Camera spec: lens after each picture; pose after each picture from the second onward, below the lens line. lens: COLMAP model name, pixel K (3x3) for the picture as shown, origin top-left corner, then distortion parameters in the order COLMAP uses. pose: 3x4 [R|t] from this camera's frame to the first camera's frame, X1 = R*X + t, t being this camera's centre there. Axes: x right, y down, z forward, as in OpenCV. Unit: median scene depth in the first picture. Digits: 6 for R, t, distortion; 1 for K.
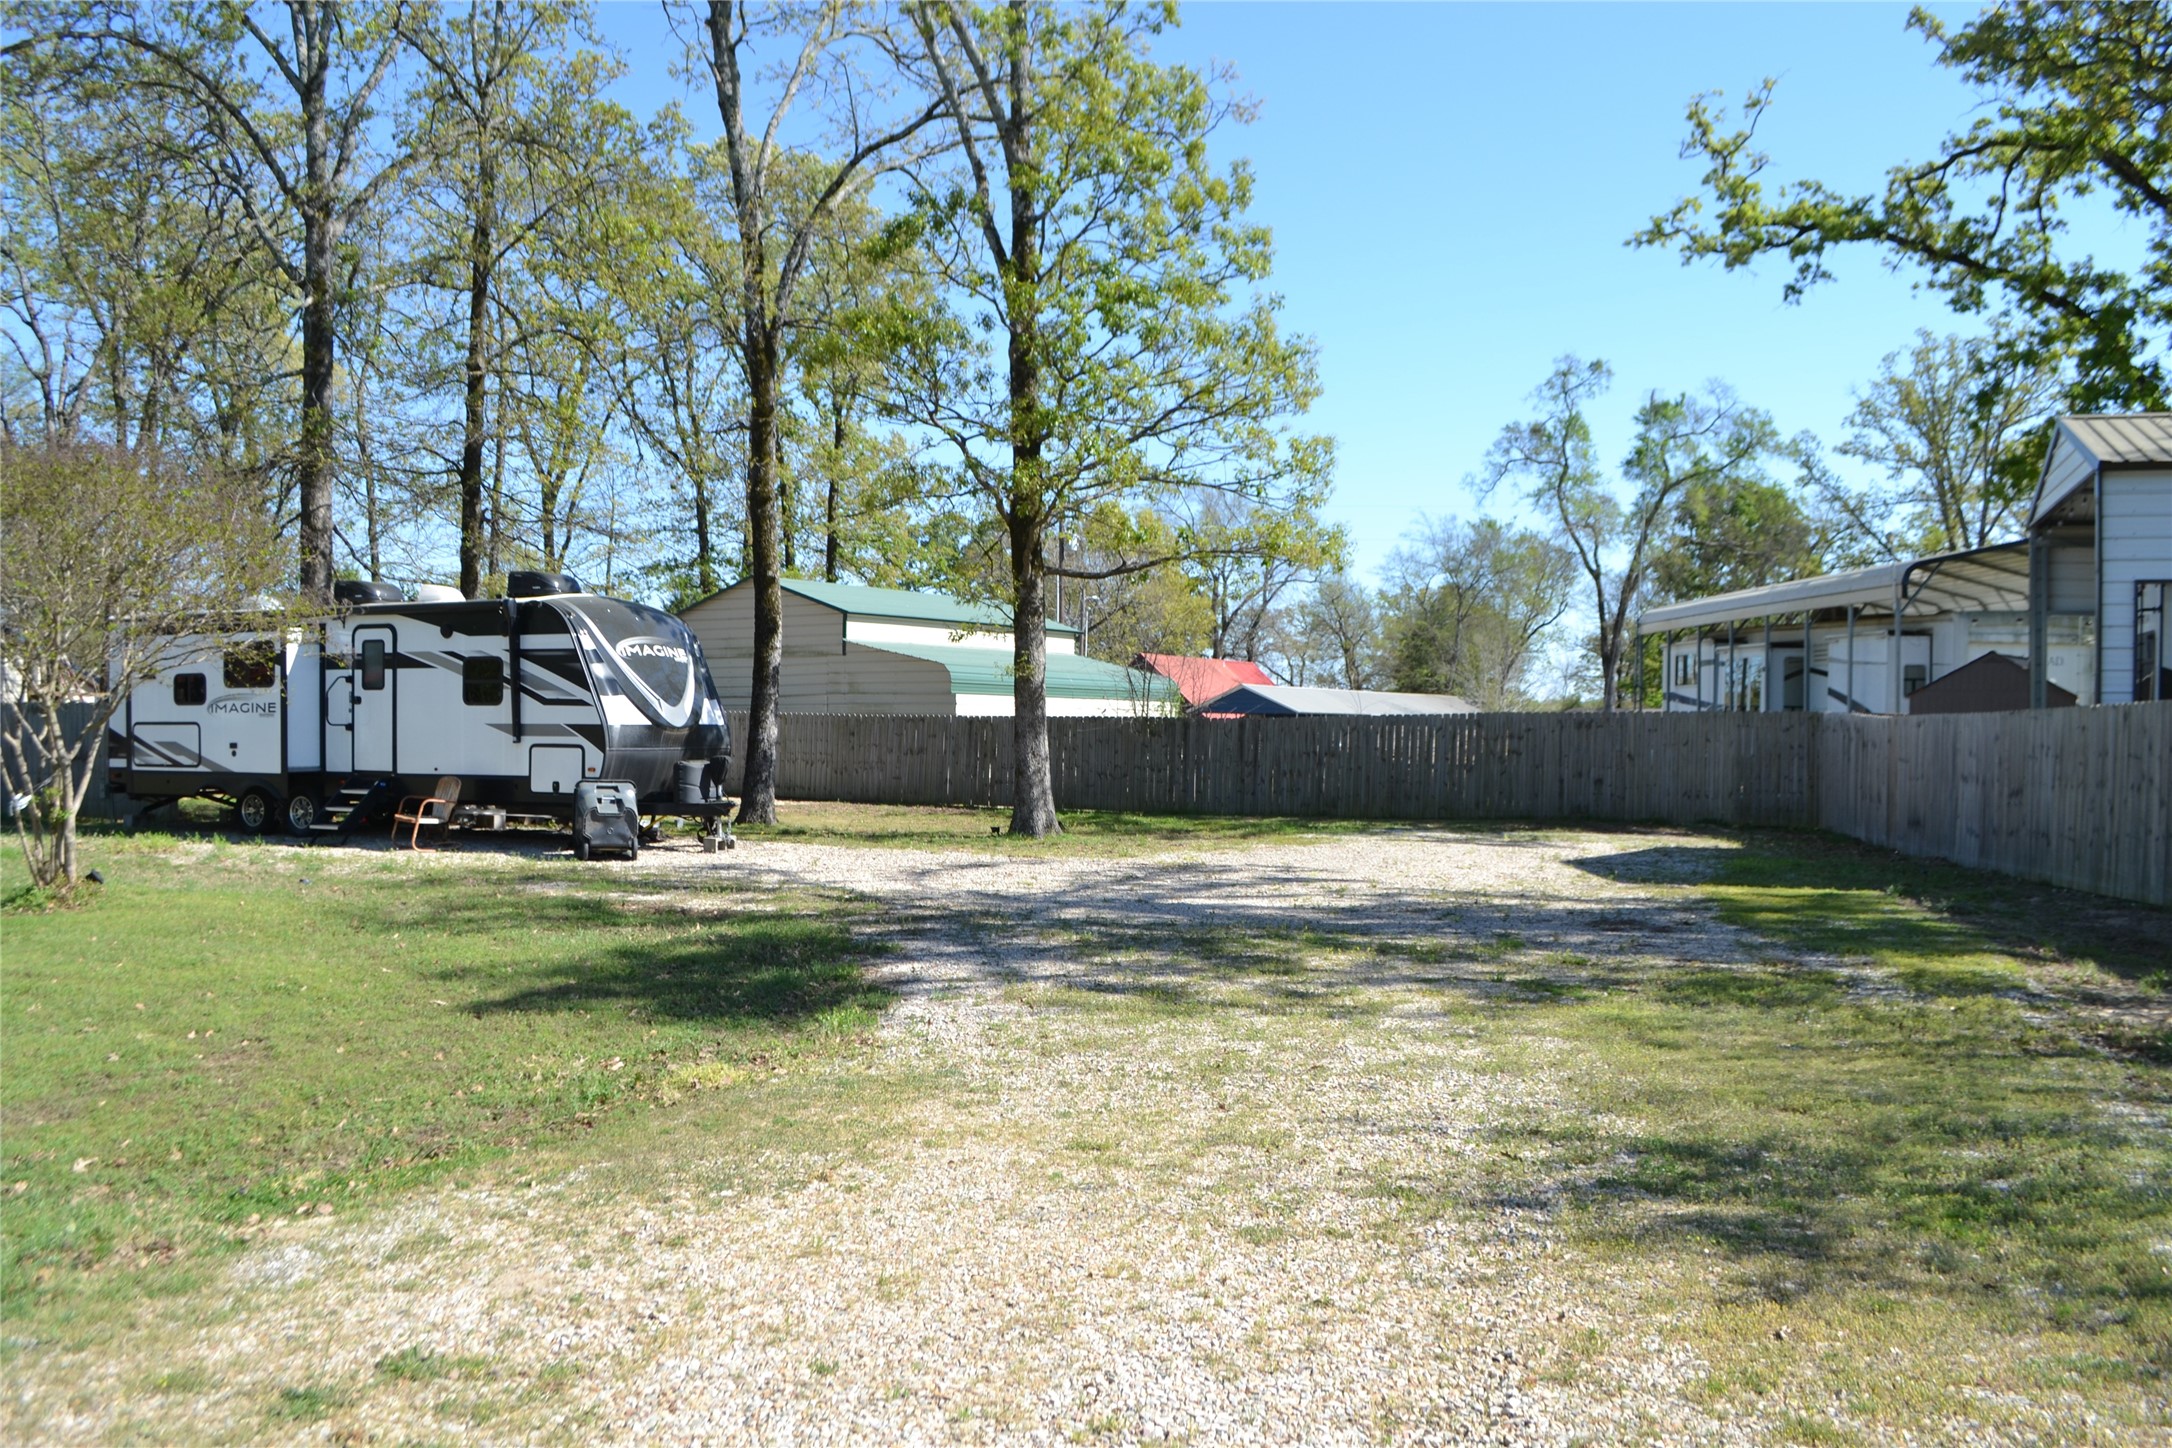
lens RADIAL K [[1737.7, 0, 1082.1], [0, 1737.7, 738.7], [0, 0, 1]] dist [-0.087984, 0.006027]
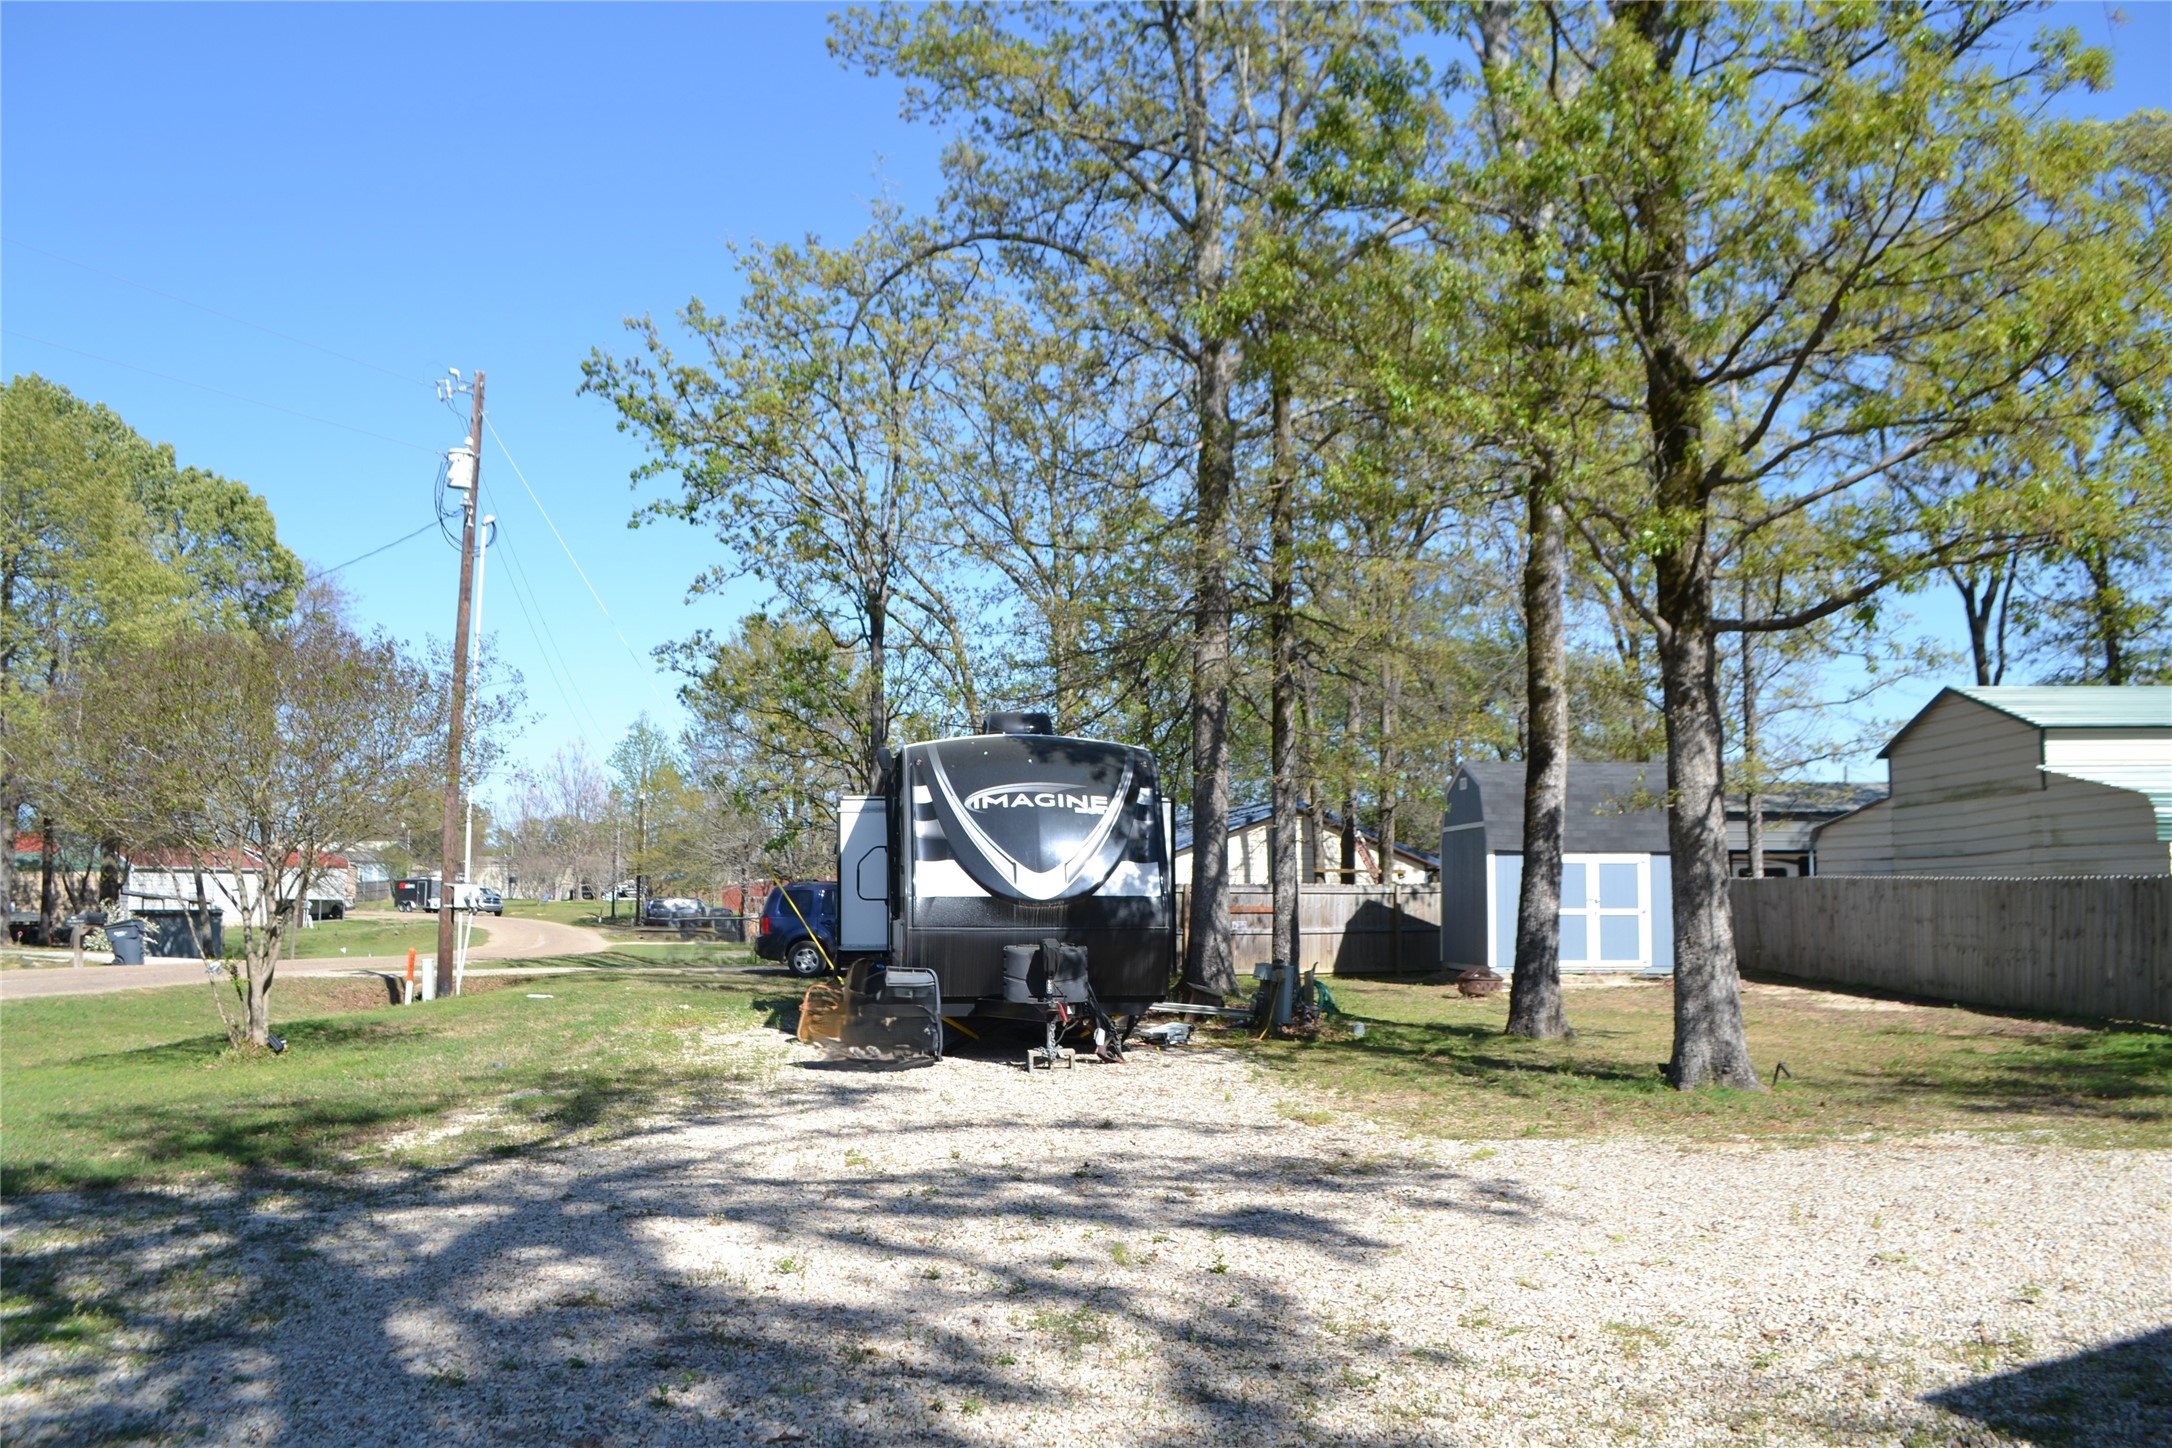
lens RADIAL K [[1757.7, 0, 1085.6], [0, 1757.7, 731.0], [0, 0, 1]] dist [-0.076078, 0.007242]
pose [[0.529852, -0.087211, -0.843594, 0.372893], [-0.003693, 0.994452, -0.105126, 0.000322], [0.848082, 0.058816, 0.526590, 0.532009]]
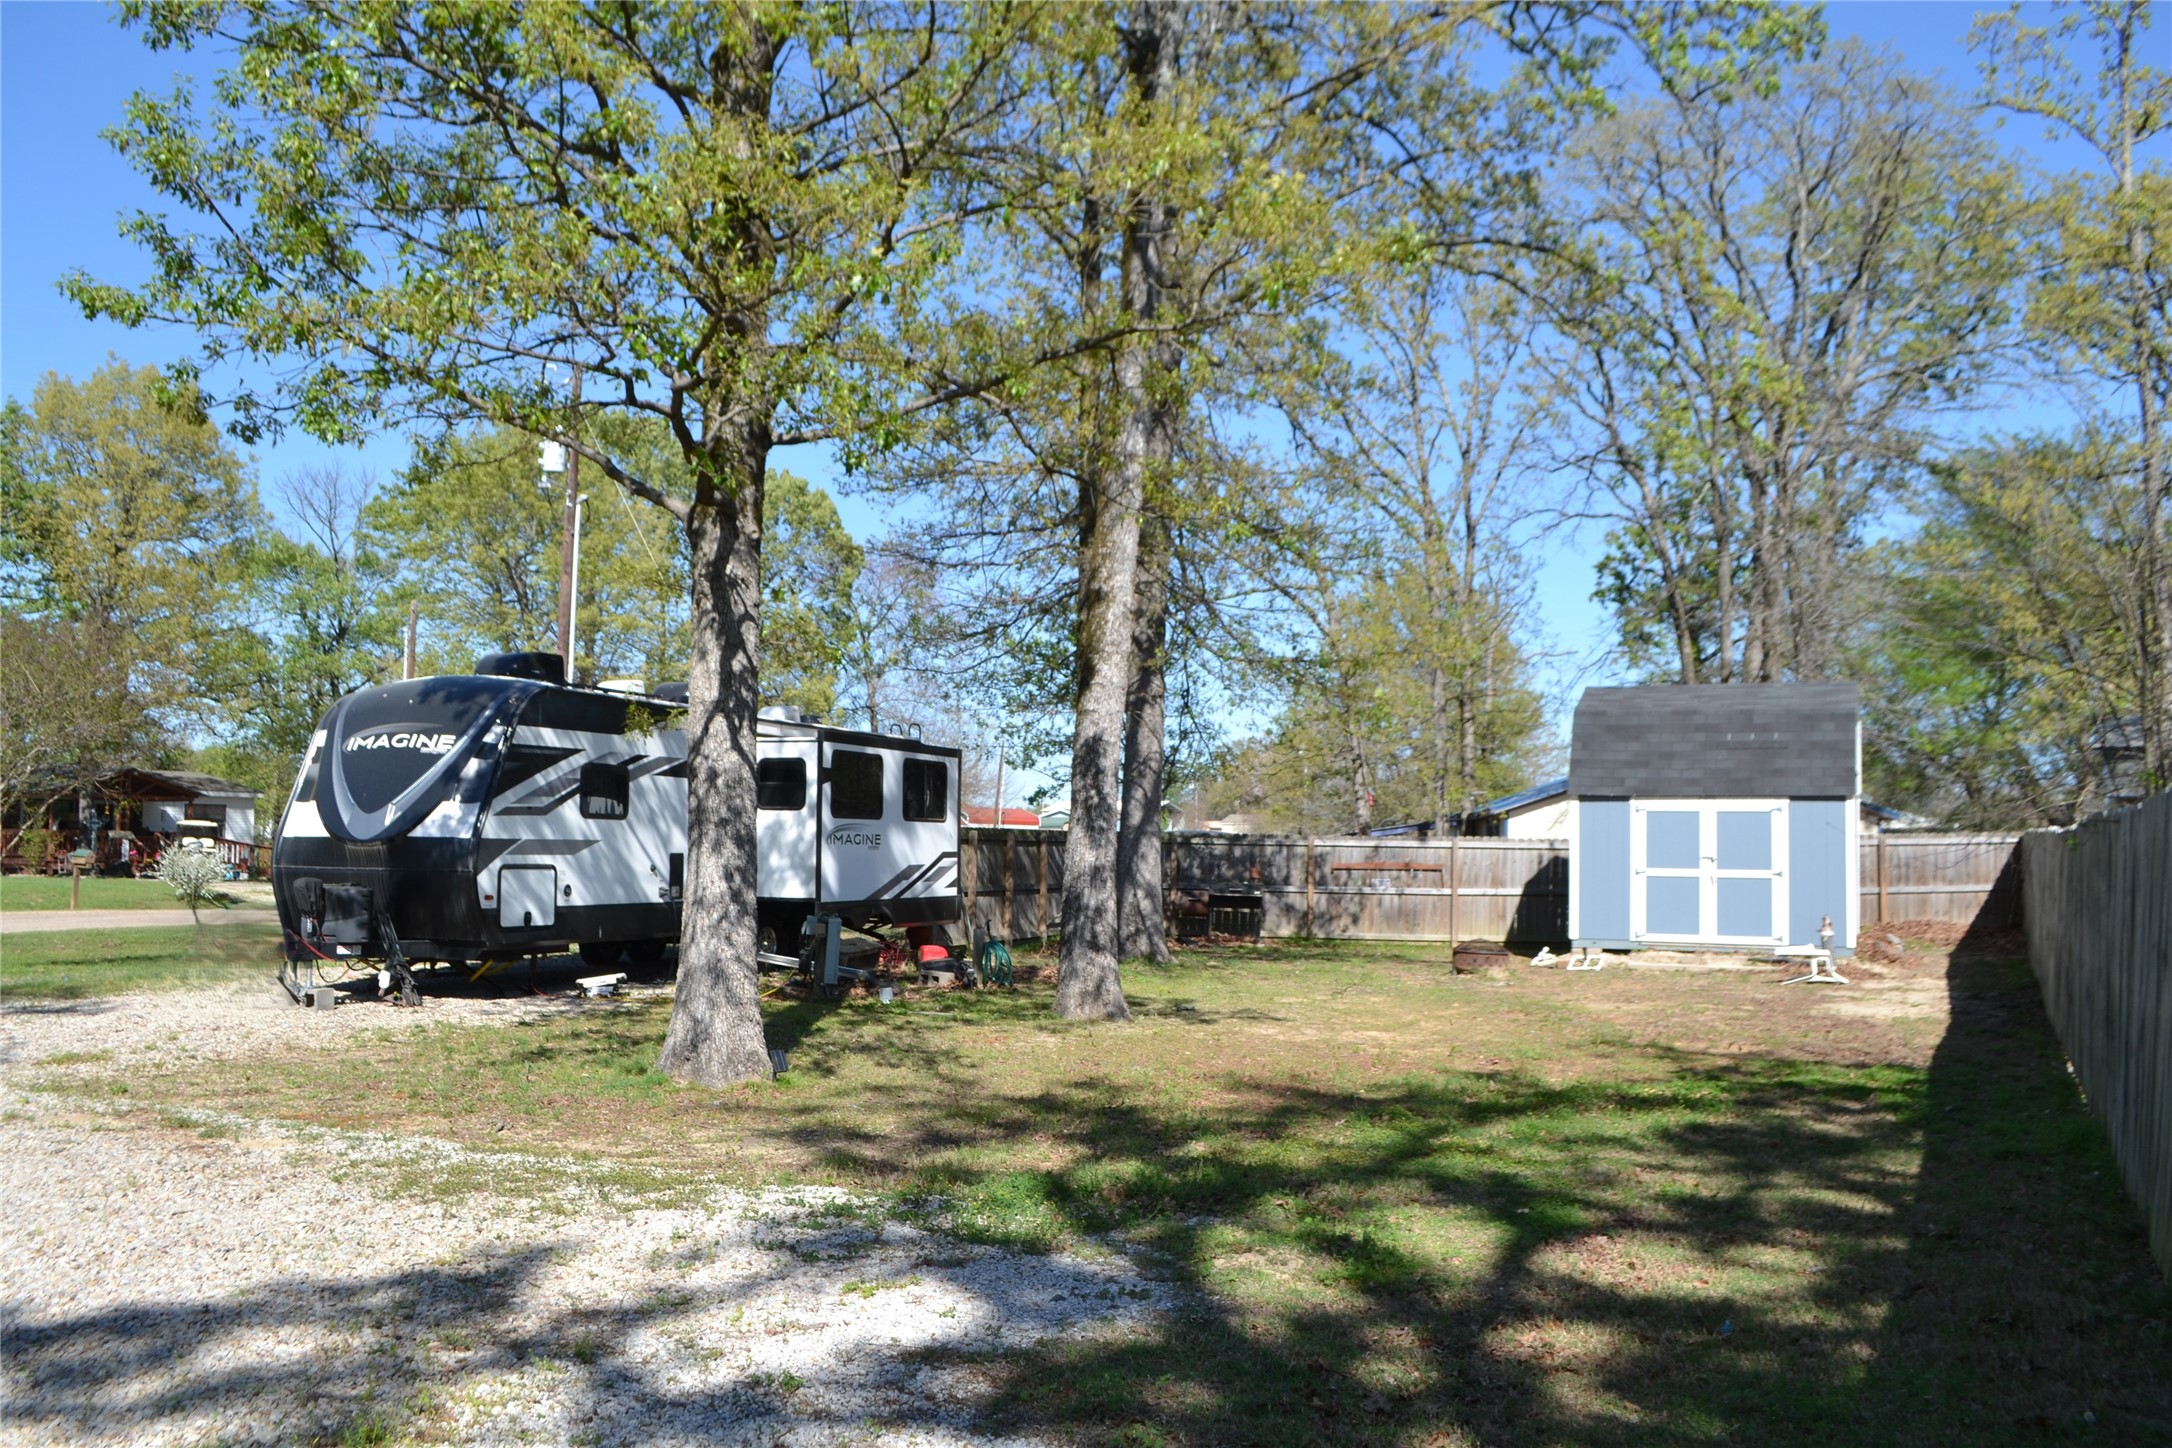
lens RADIAL K [[1744.4, 0, 1064.1], [0, 1744.4, 733.4], [0, 0, 1]] dist [-0.088844, 0.018149]
pose [[0.026126, -0.077227, -0.996671, 0.459394], [-0.018230, 0.996809, -0.077716, -0.000131], [0.999492, 0.020200, 0.024635, 1.122835]]
